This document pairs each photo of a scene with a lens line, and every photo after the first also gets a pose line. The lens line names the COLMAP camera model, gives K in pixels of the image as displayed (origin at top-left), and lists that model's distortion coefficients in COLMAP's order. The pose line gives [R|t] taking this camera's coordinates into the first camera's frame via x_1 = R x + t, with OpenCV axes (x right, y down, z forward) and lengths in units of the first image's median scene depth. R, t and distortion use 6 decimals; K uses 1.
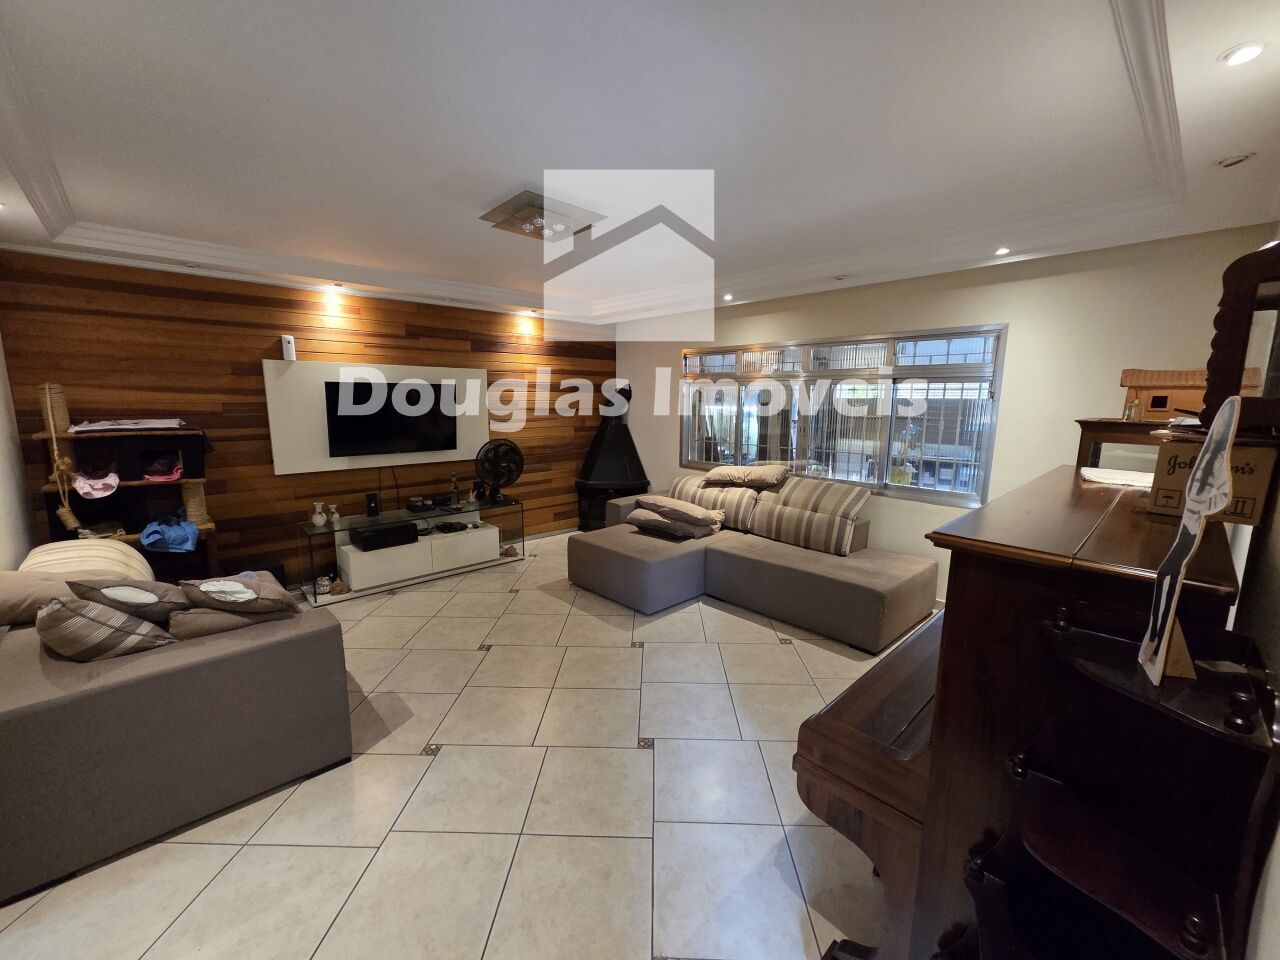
lens RADIAL K [[520.4, 0, 643.9], [0, 520.4, 477.0], [0, 0, 1]] dist [0.004326, 0.000024]
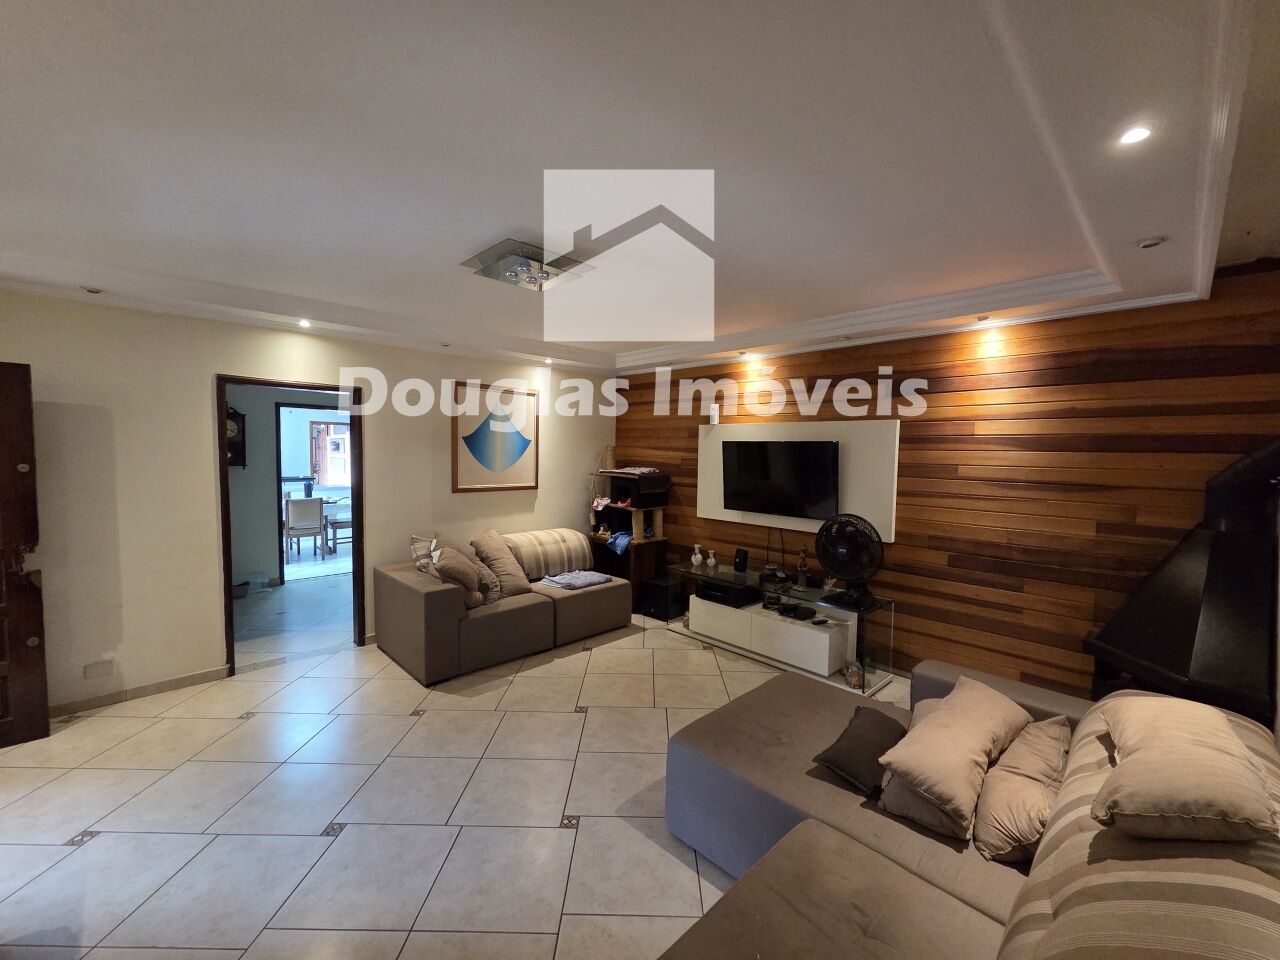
lens RADIAL K [[520.4, 0, 641.0], [0, 520.4, 483.0], [0, 0, 1]] dist [0.004326, 0.000024]
pose [[0.023997, 0.054975, -0.998199, 0.491070], [-0.173522, 0.983560, 0.049998, -0.115558], [0.984538, 0.172009, 0.033142, 0.780909]]
